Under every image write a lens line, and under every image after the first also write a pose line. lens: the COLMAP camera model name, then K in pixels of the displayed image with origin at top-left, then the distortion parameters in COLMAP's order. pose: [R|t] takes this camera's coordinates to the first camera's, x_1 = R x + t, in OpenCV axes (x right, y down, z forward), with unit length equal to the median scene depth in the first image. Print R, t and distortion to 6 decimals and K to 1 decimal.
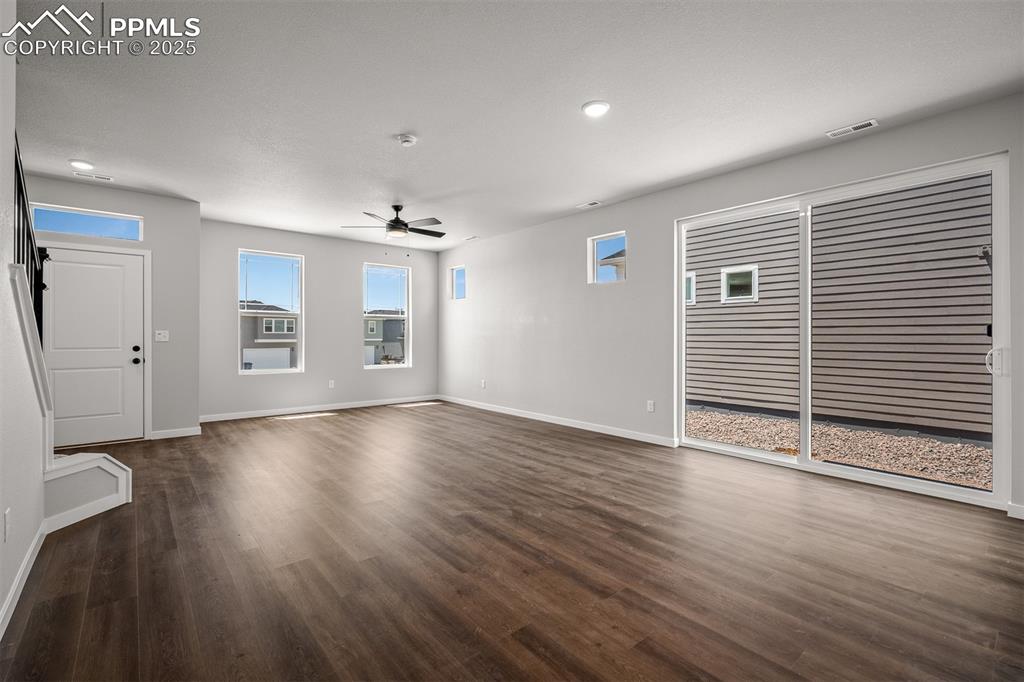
lens RADIAL K [[455.7, 0, 509.8], [0, 455.7, 335.2], [0, 0, 1]] dist [-0.007117, 0.002021]
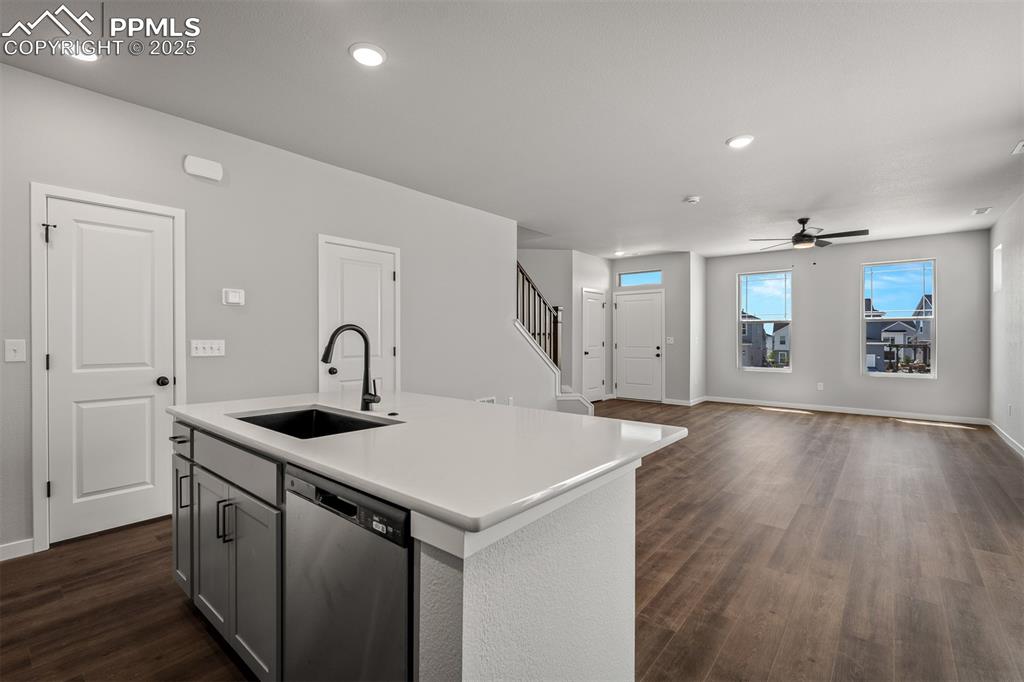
lens RADIAL K [[455.7, 0, 508.5], [0, 455.7, 337.6], [0, 0, 1]] dist [-0.007117, 0.002021]
pose [[0.173392, 0.001812, -0.984851, 0.746510], [0.005338, 0.999982, 0.002780, -0.016543], [0.984838, -0.005739, 0.173379, 0.155220]]
